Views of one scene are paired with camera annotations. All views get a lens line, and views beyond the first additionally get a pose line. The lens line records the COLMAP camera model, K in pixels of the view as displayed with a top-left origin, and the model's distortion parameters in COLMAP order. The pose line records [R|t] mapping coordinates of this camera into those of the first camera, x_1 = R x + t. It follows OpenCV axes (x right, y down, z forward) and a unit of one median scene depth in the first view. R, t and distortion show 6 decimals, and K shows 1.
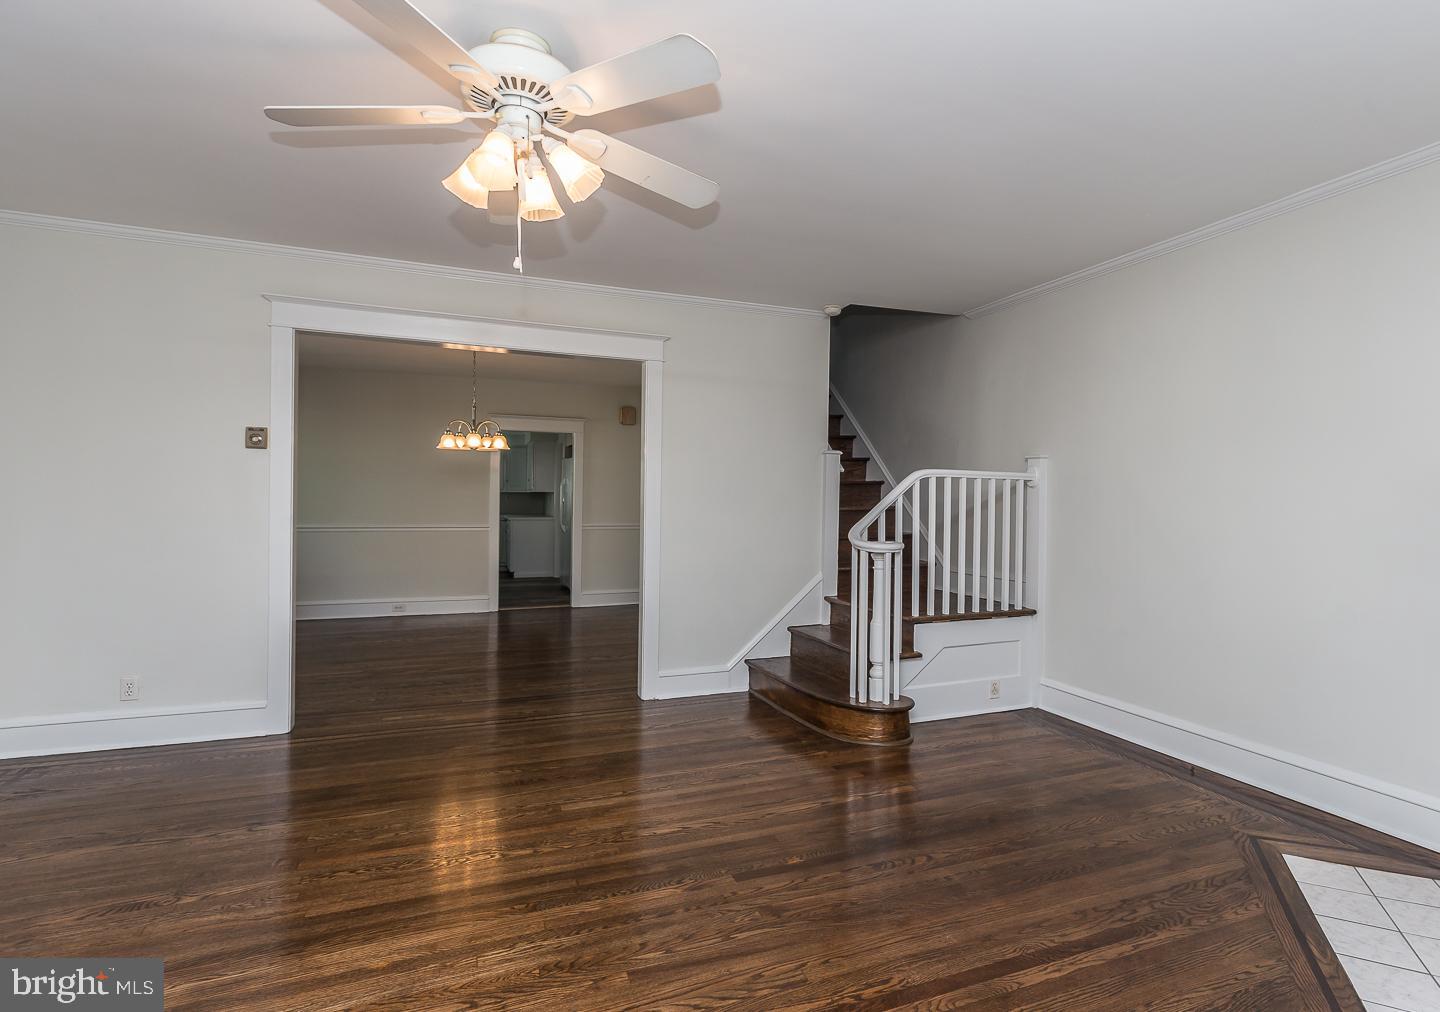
lens RADIAL K [[704.9, 0, 720.0], [0, 704.9, 506.0], [0, 0, 1]] dist [0.000828, -0.000042]
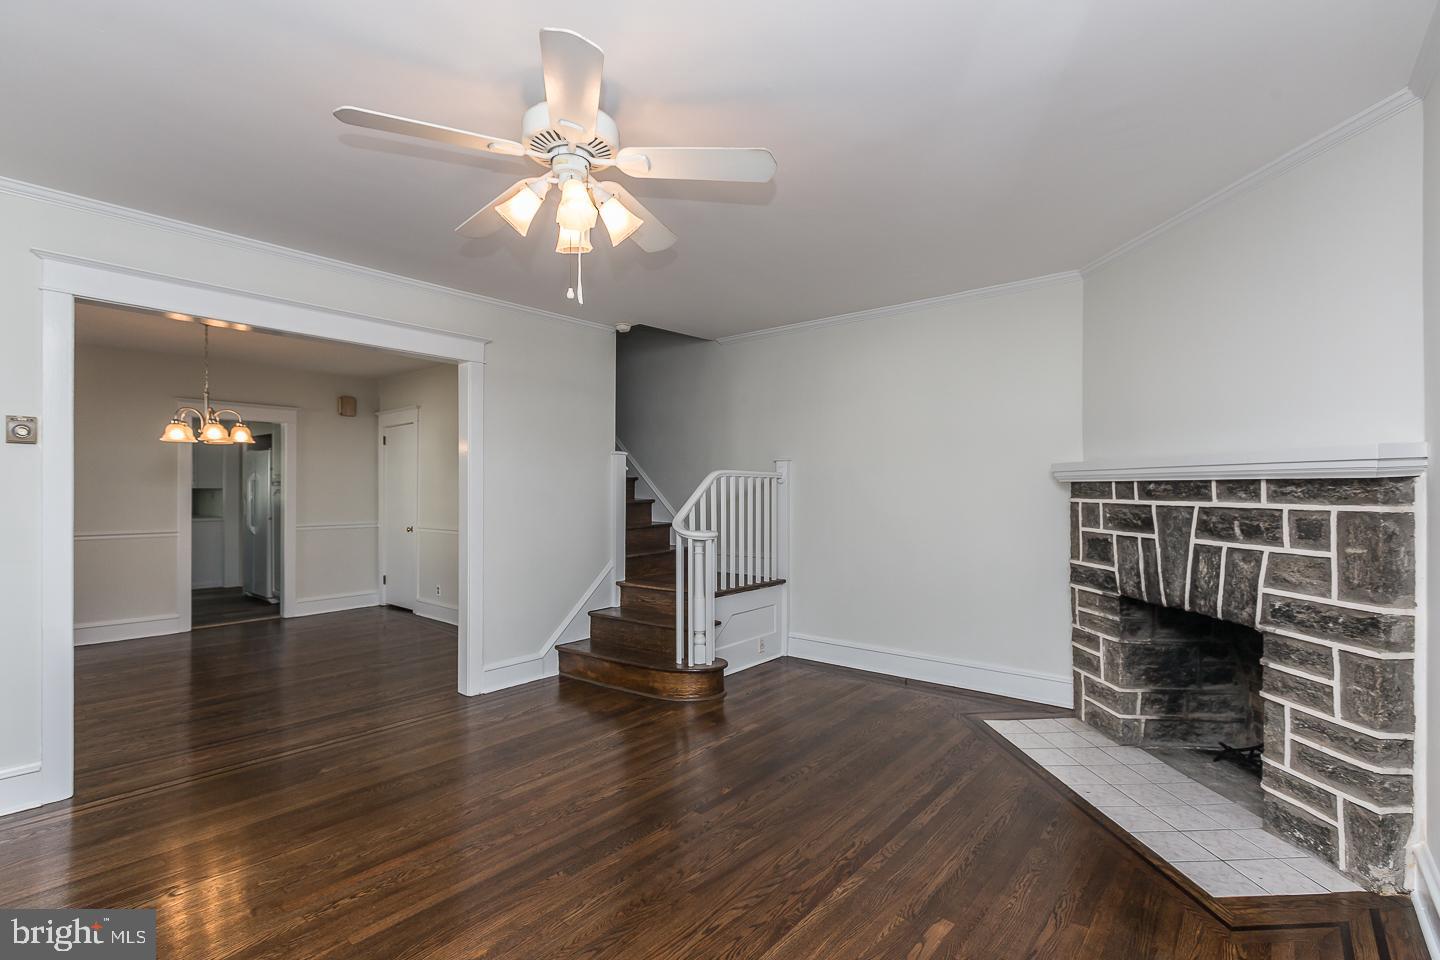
lens RADIAL K [[675.8, 0, 715.5], [0, 675.8, 490.0], [0, 0, 1]] dist [0.001096, 0.000335]
pose [[0.879884, -0.010981, 0.475062, -0.291123], [0.015179, 0.999872, -0.005000, -0.012236], [-0.474947, 0.011610, 0.879938, -0.026669]]
